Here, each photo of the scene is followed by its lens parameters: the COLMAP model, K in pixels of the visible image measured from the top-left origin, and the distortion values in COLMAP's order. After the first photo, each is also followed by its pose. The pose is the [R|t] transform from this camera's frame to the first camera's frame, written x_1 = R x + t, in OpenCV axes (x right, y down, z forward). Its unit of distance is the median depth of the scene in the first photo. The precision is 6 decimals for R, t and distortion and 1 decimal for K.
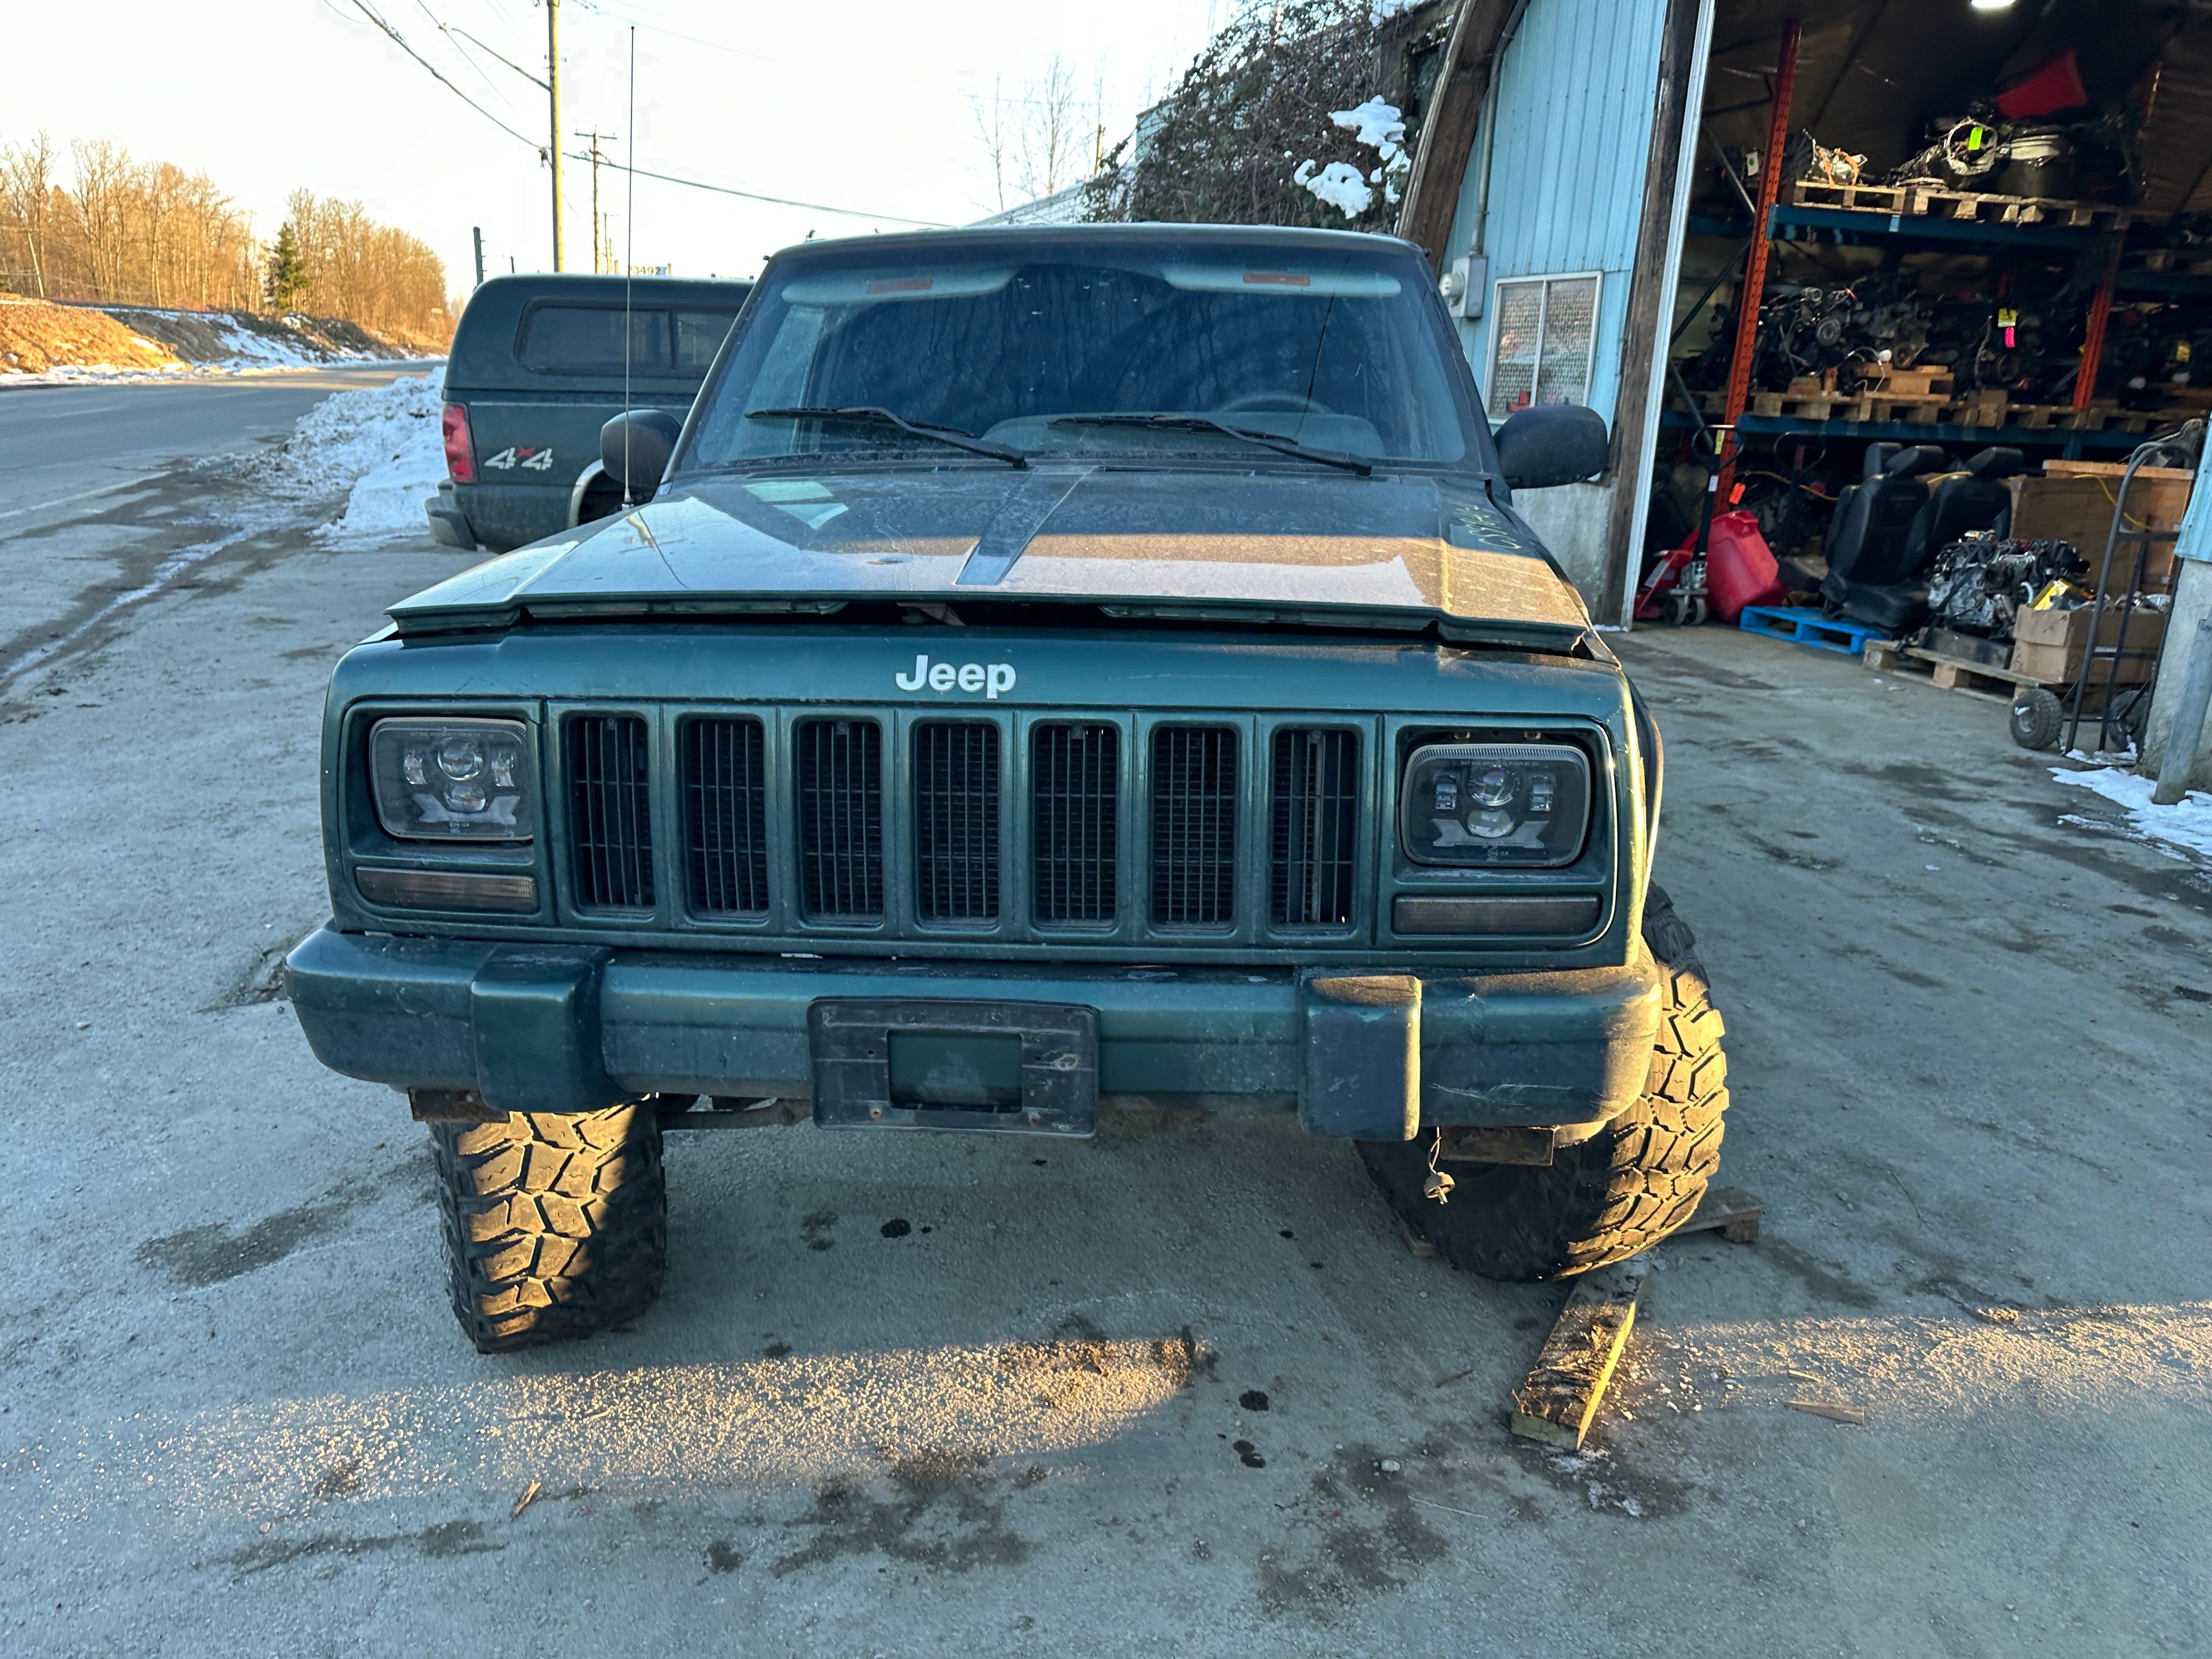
lens RADIAL K [[1567.8, 0, 1095.9], [0, 1567.8, 812.3], [0, 0, 1]] dist [0.009197, -0.010704]
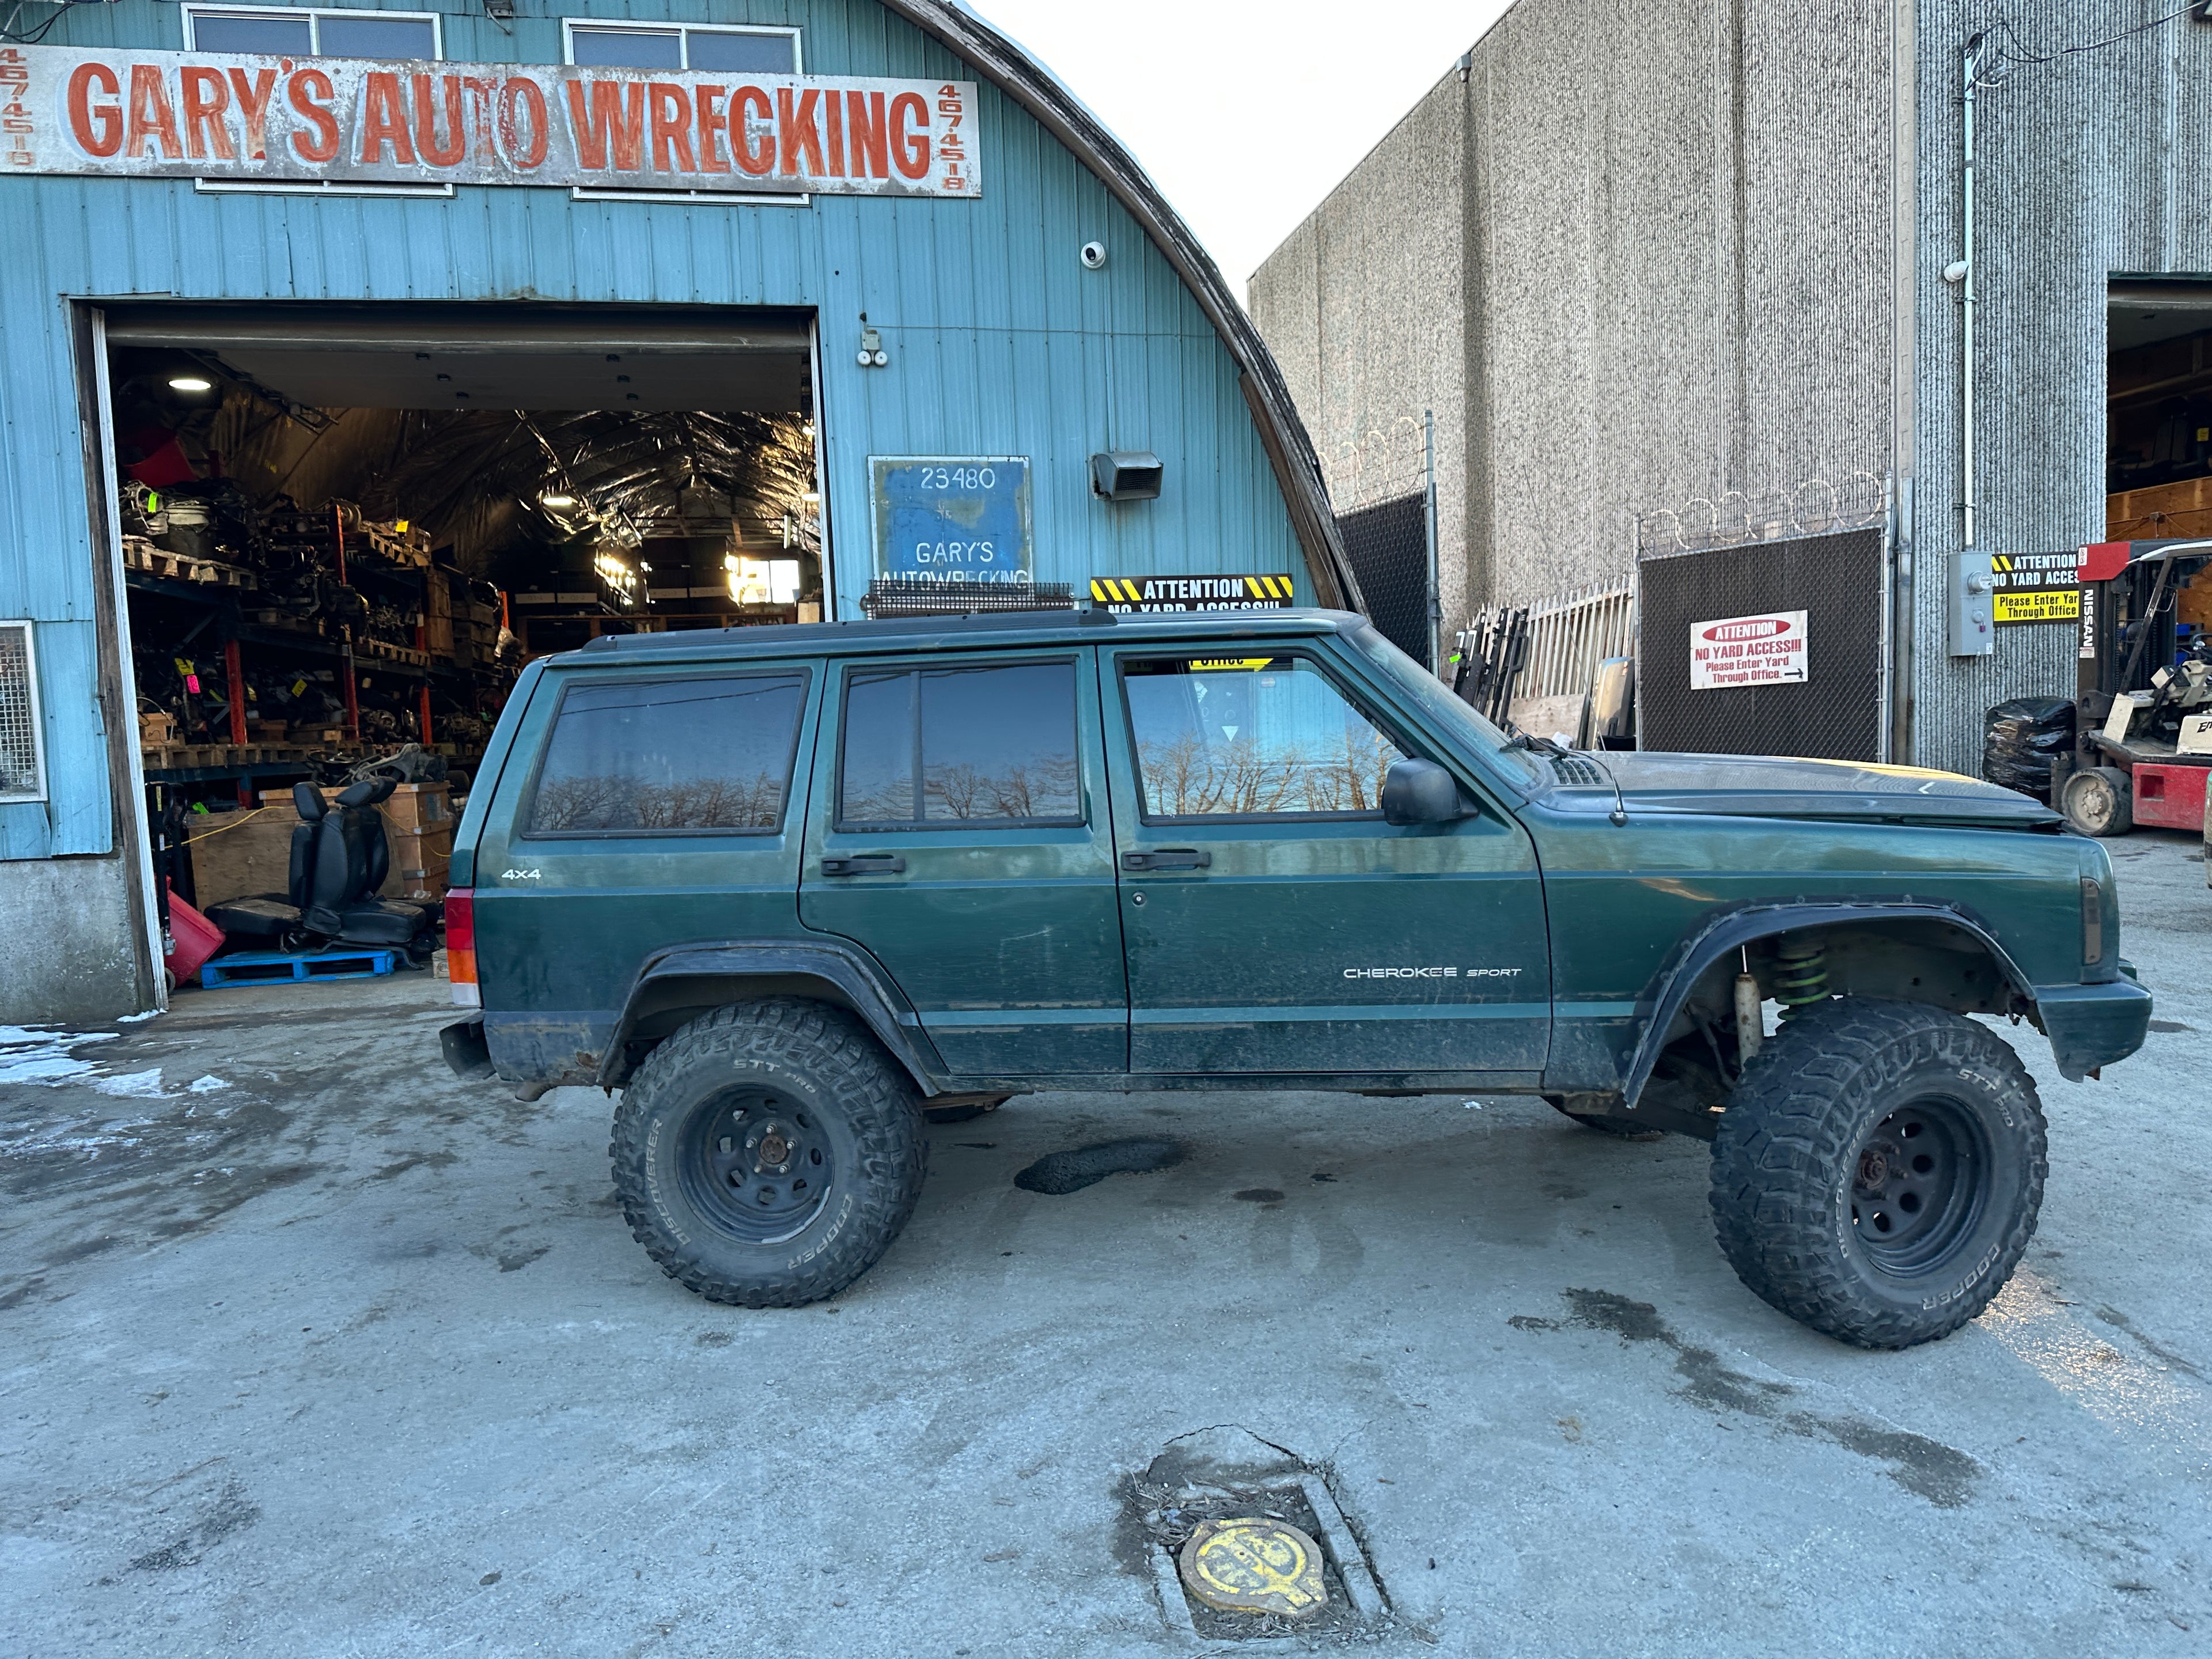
lens RADIAL K [[1557.9, 0, 1111.5], [0, 1557.9, 852.7], [0, 0, 1]] dist [0.022399, -0.025678]
pose [[0.086557, -0.132056, 0.987456, -1.938422], [0.309583, 0.945670, 0.099331, -0.507468], [-0.946925, 0.297102, 0.122737, 1.491735]]
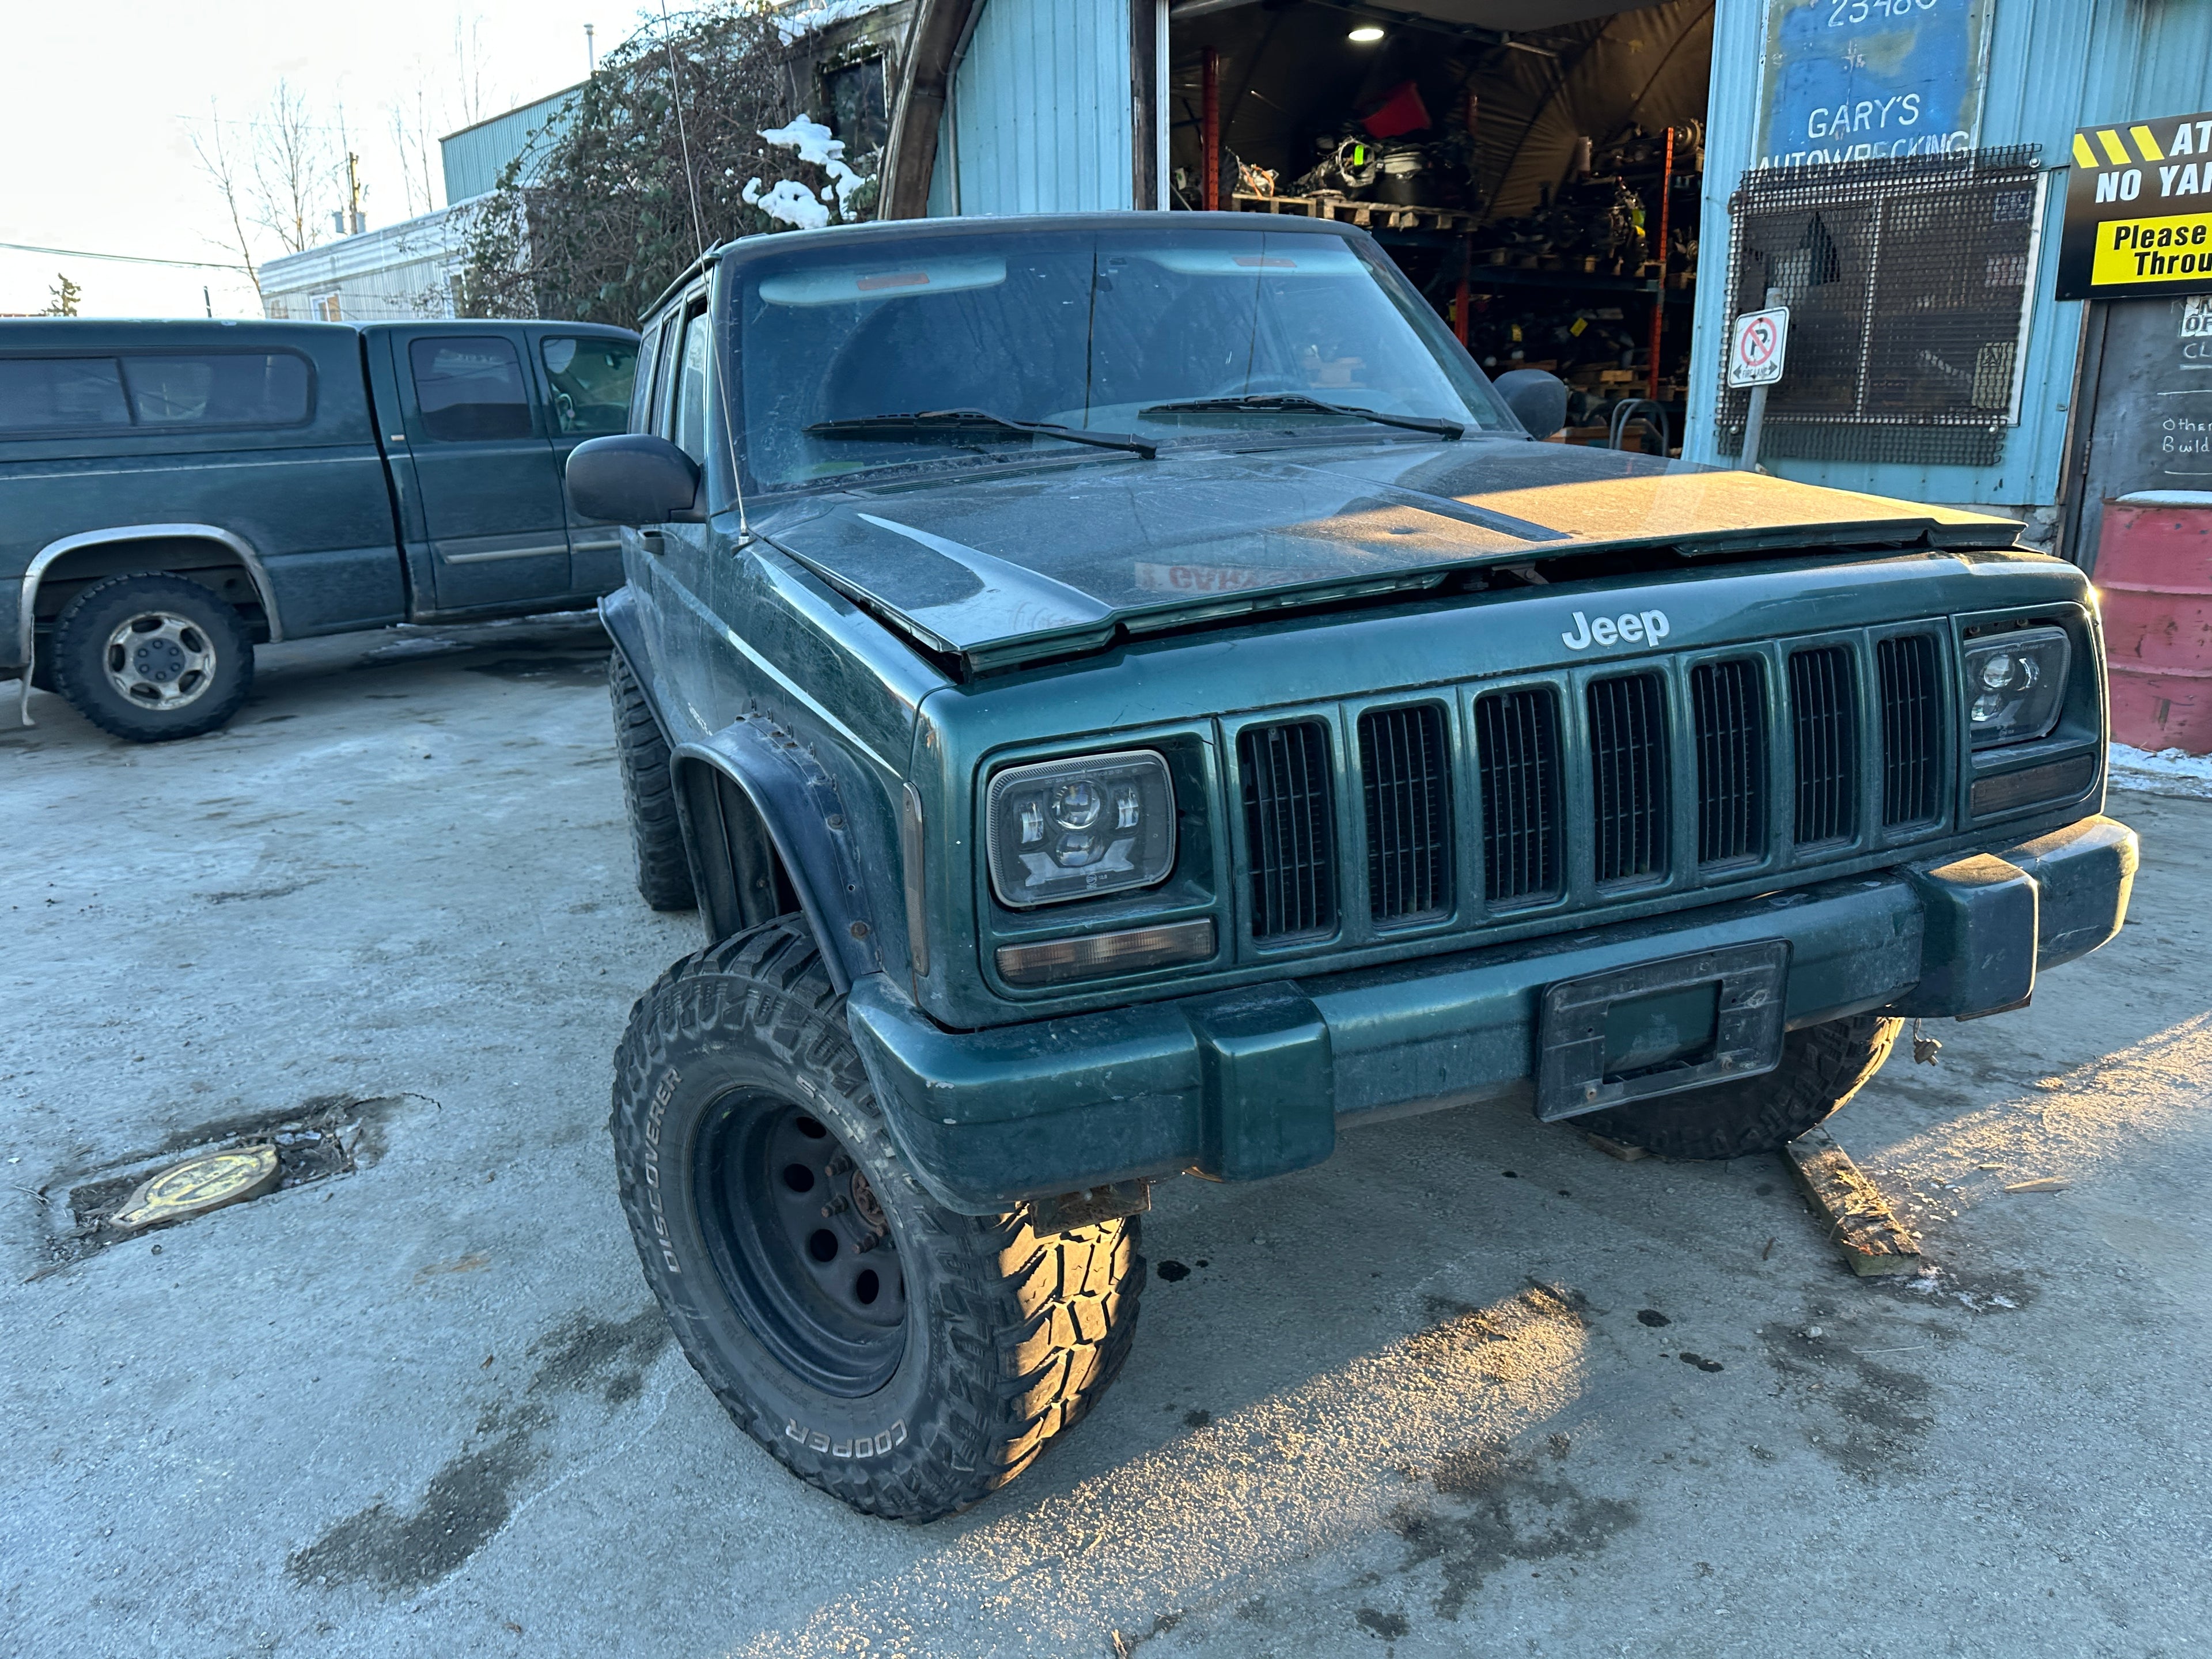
lens RADIAL K [[1571.9, 0, 1100.9], [0, 1571.9, 817.6], [0, 0, 1]] dist [0.007788, -0.007295]
pose [[0.908742, -0.162160, 0.384567, -0.567828], [0.167565, 0.985665, 0.019664, -0.031757], [-0.382243, 0.046571, 0.922888, 0.161594]]
